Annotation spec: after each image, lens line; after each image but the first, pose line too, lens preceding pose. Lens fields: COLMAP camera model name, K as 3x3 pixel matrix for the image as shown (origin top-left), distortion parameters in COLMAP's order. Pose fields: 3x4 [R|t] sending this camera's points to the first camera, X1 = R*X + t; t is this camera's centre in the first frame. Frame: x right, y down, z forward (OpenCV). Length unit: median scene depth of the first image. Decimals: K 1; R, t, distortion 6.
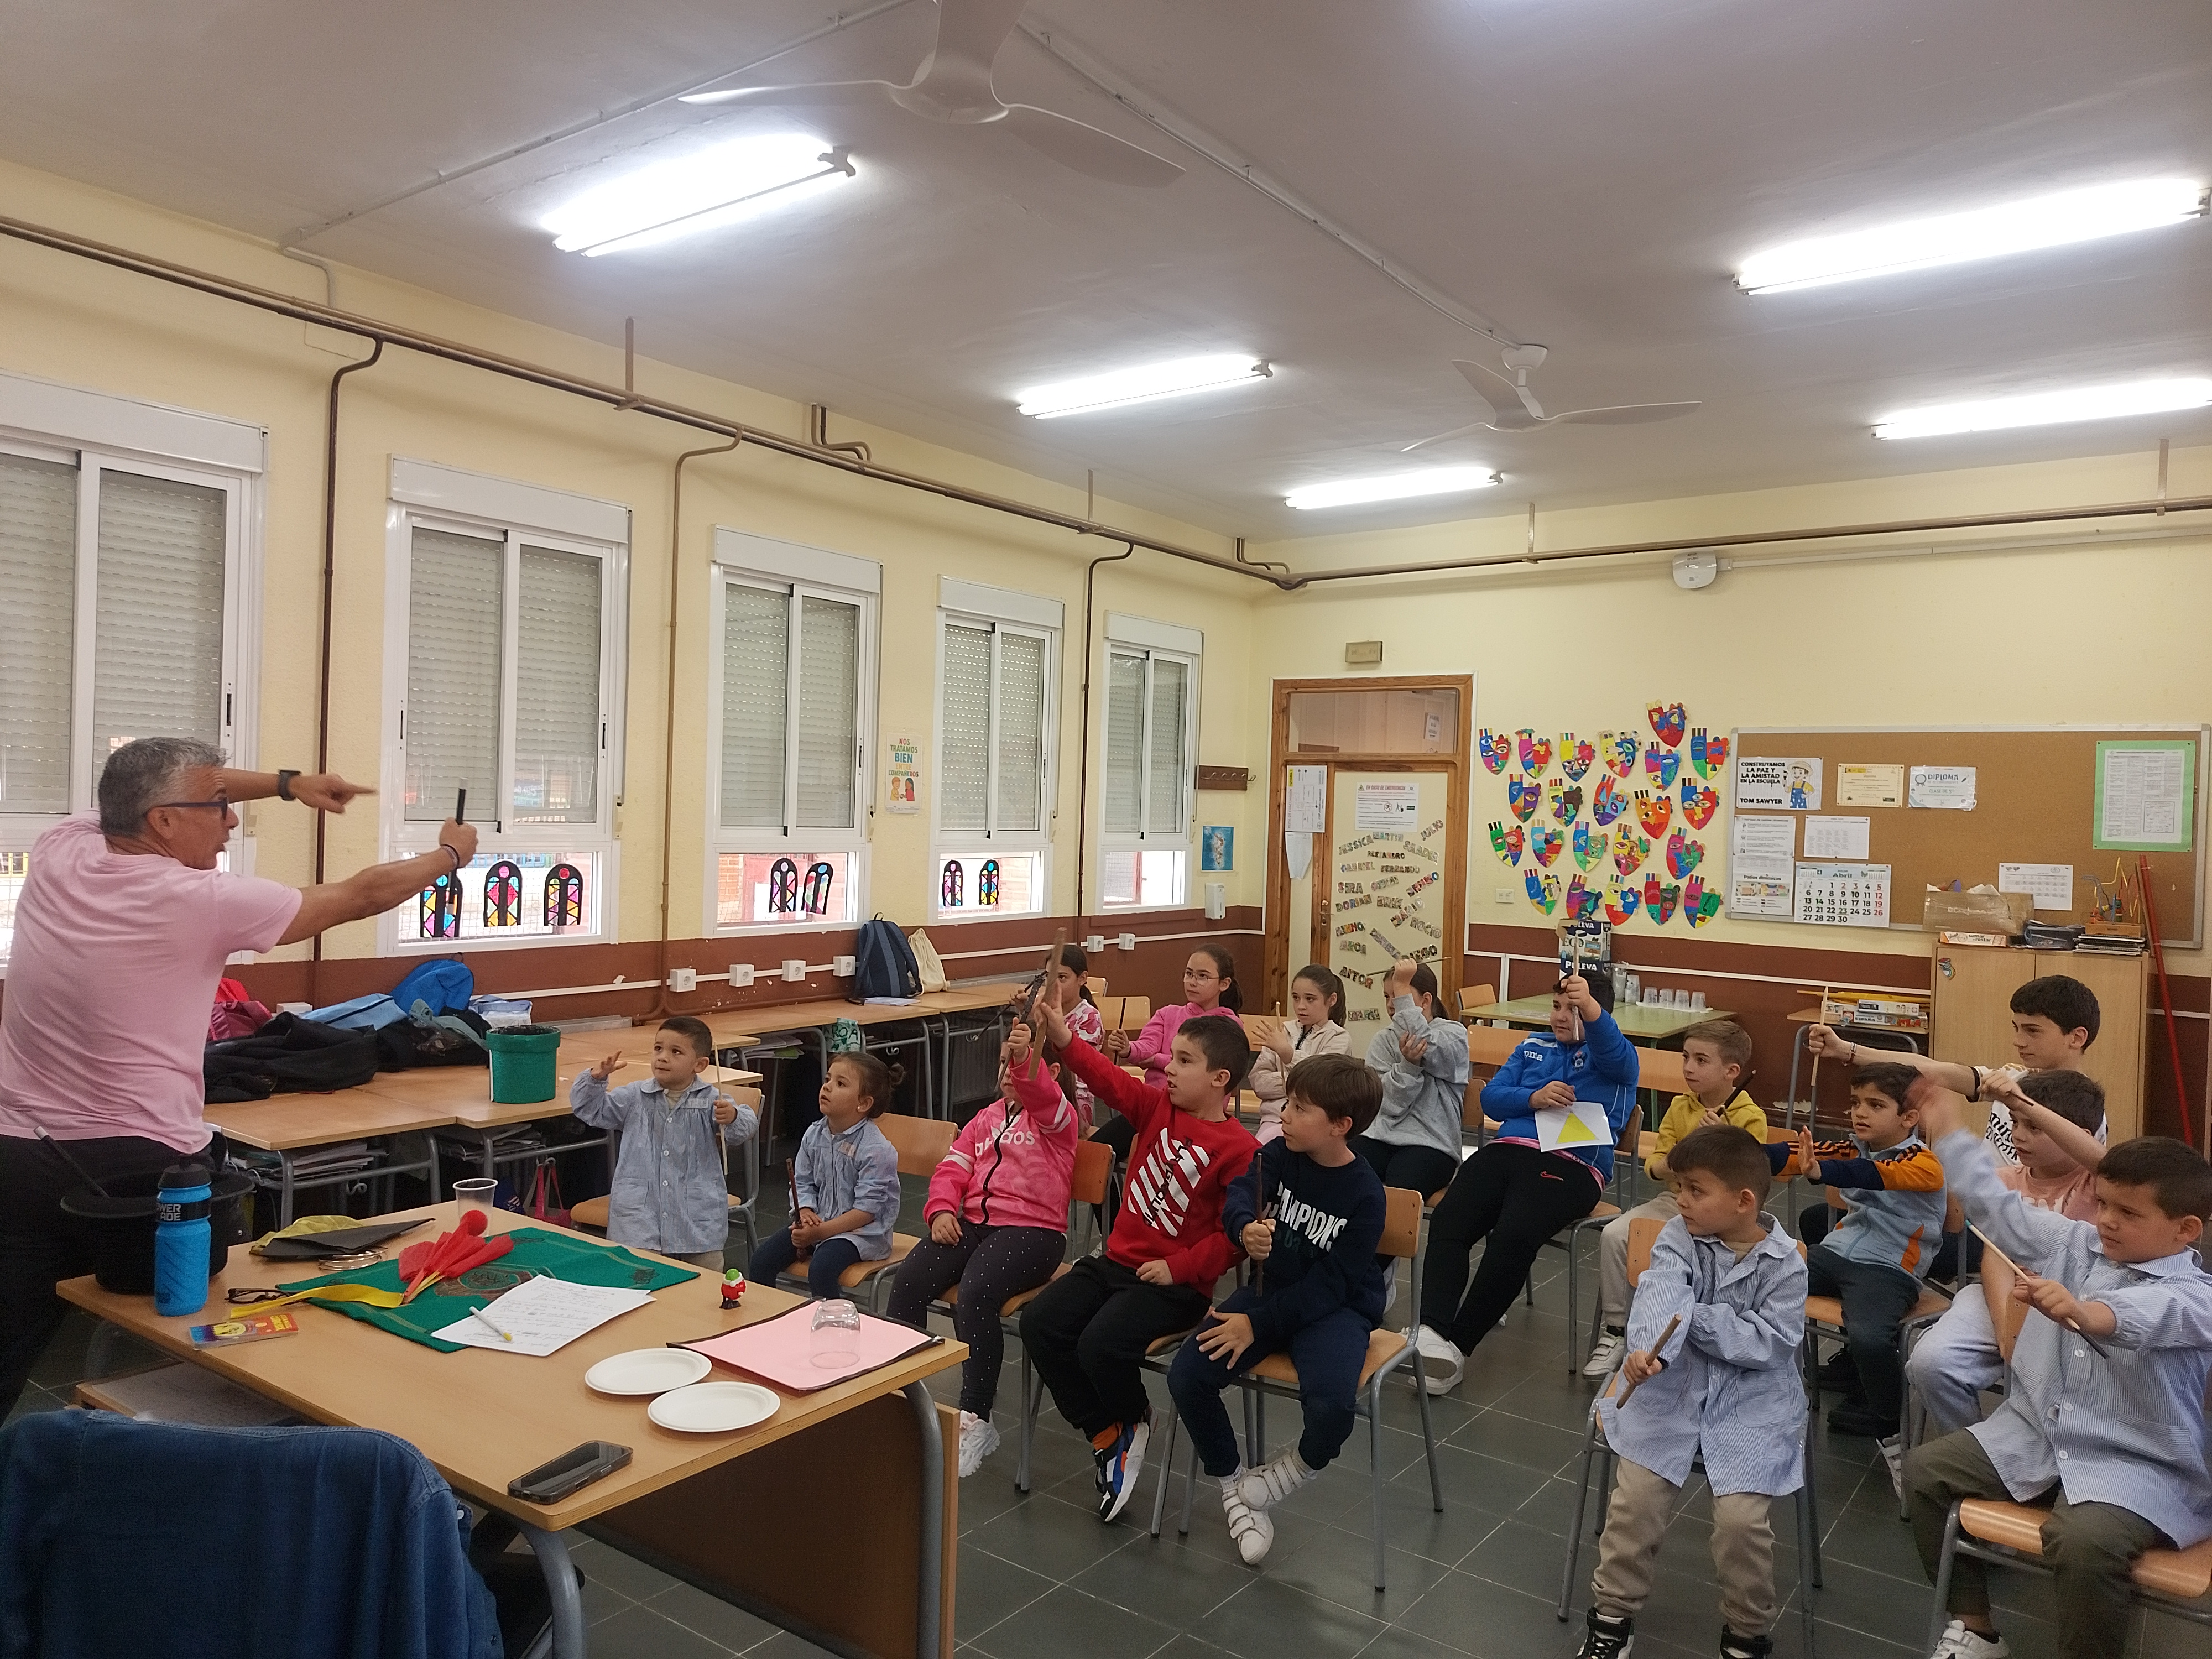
lens RADIAL K [[1513.7, 0, 1106.0], [0, 1513.7, 829.5], [0, 0, 1]] dist [0.079555, -0.110361]
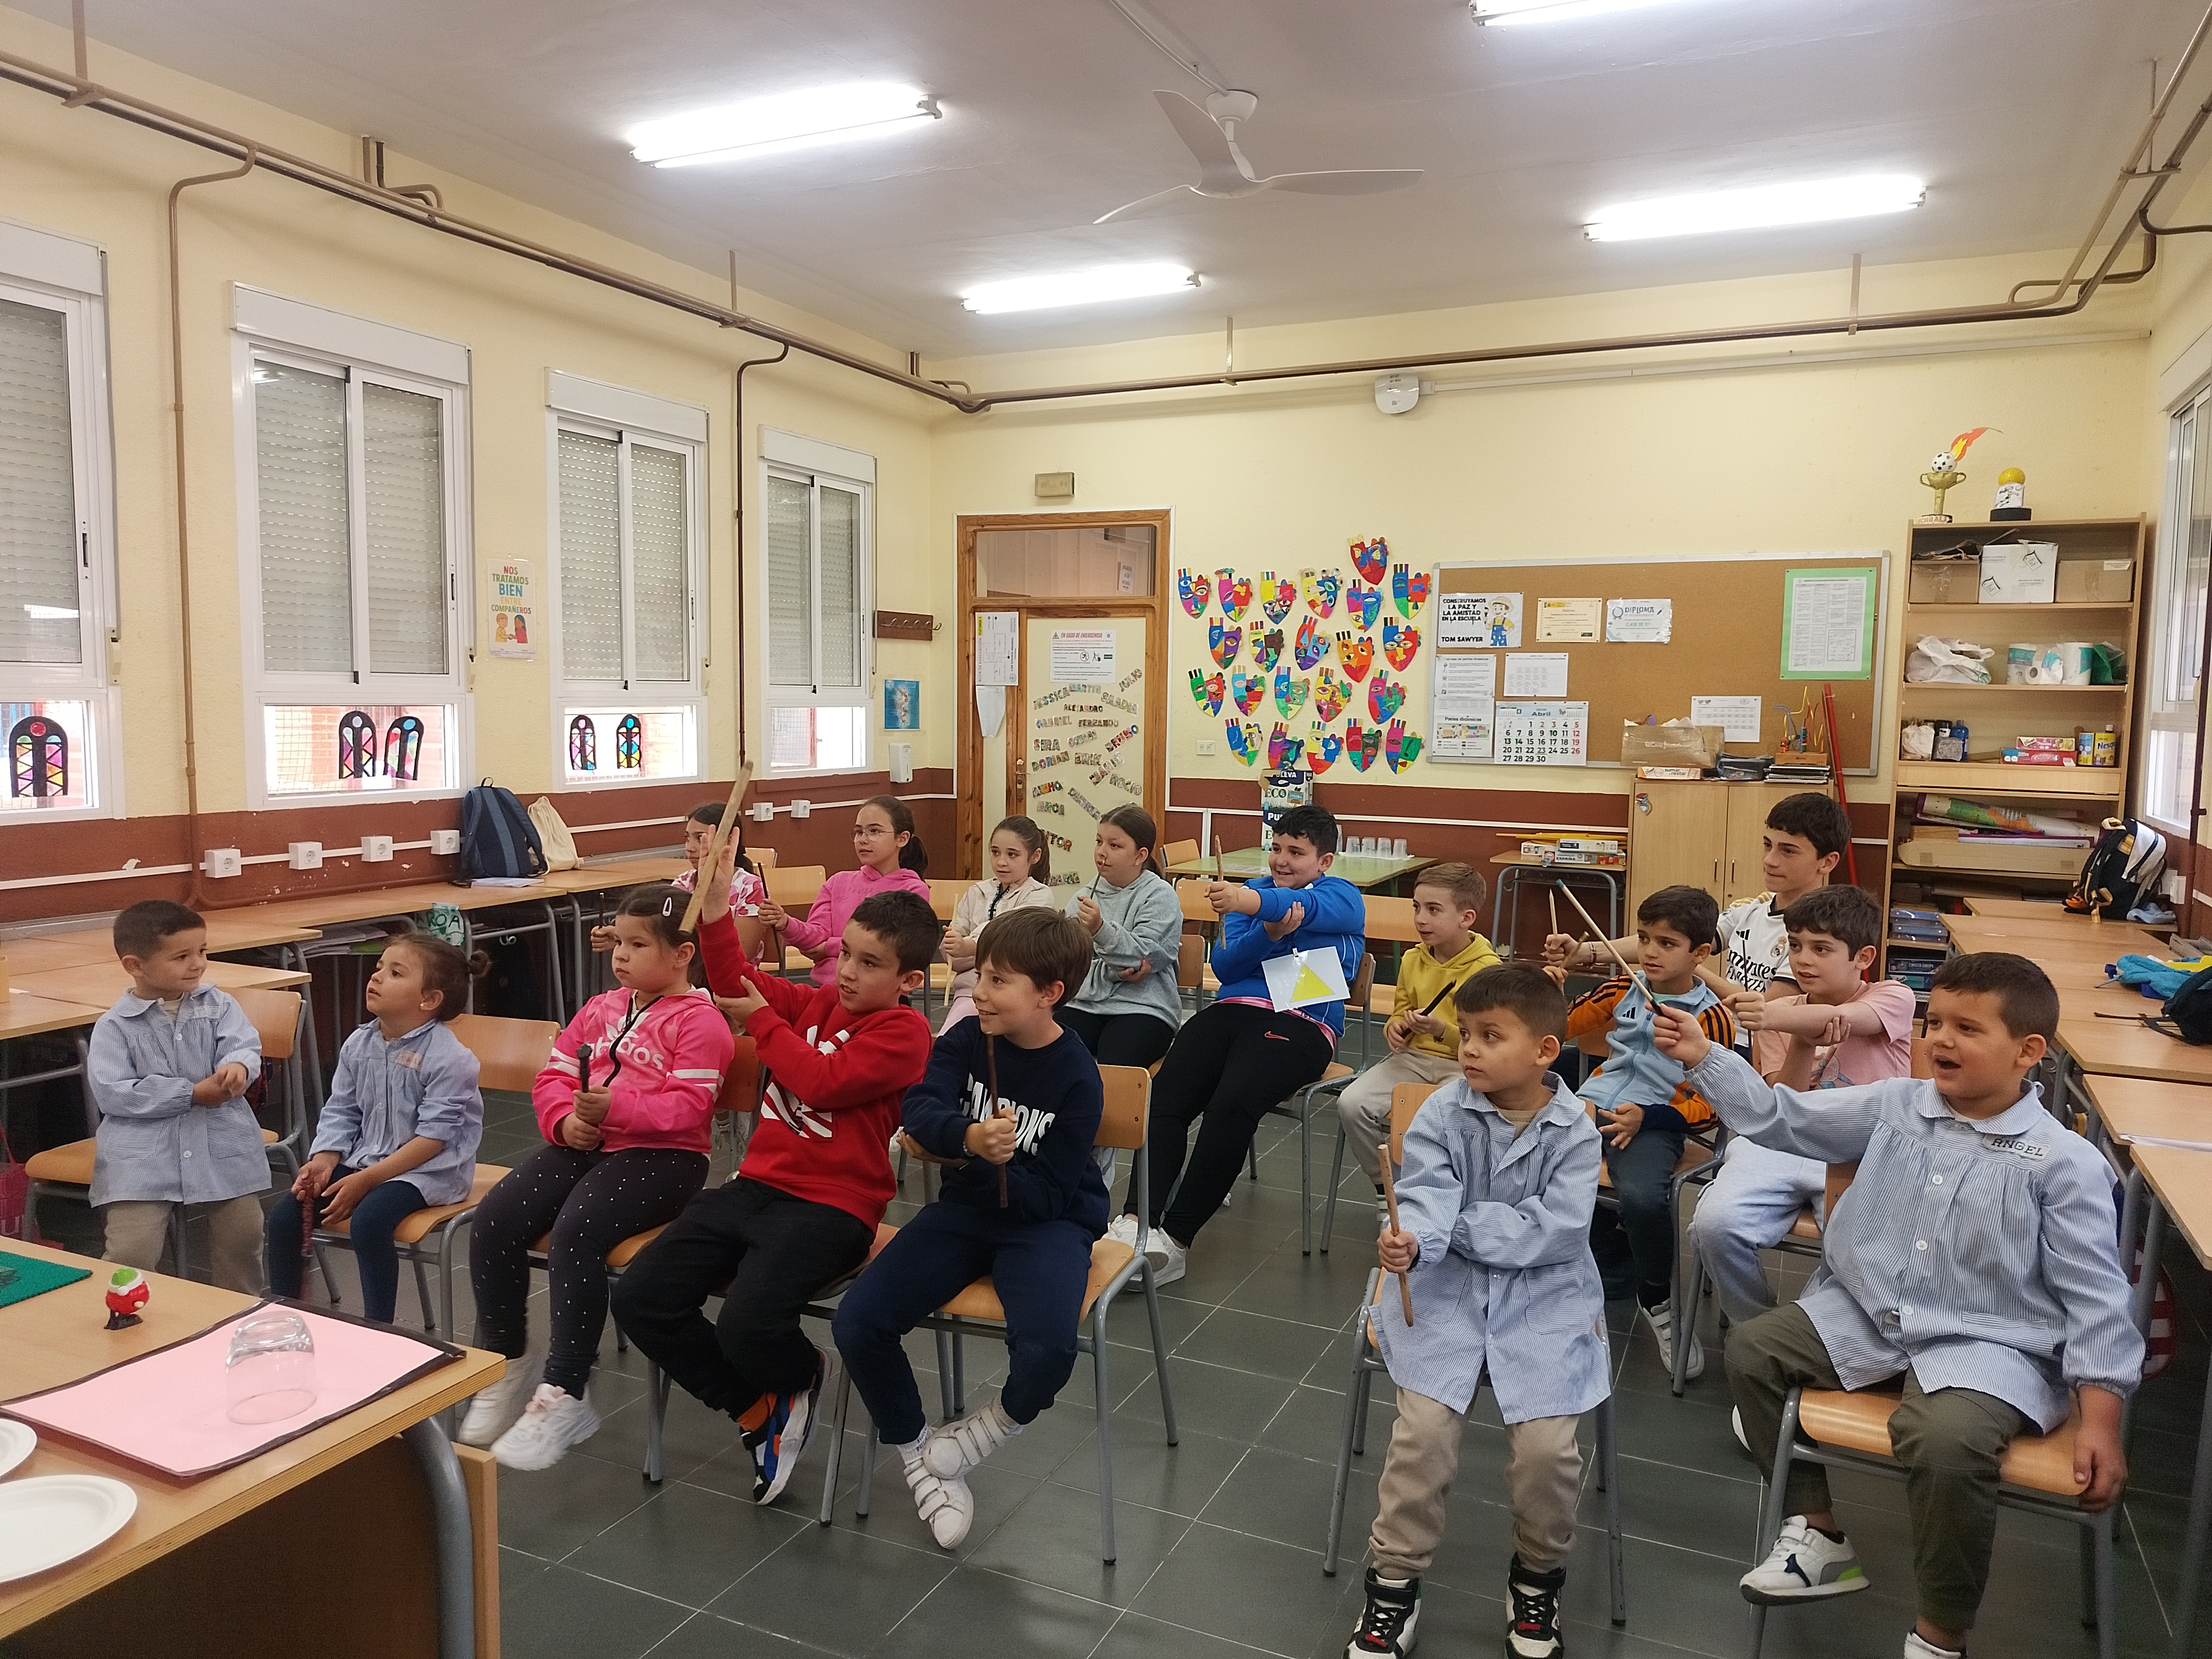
lens RADIAL K [[1513.7, 0, 1106.0], [0, 1513.7, 829.5], [0, 0, 1]] dist [0.079555, -0.110361]
pose [[0.978996, -0.032888, 0.201211, 0.012439], [0.016989, 0.996631, 0.080238, 0.021717], [-0.203171, -0.075134, 0.976256, 0.108935]]
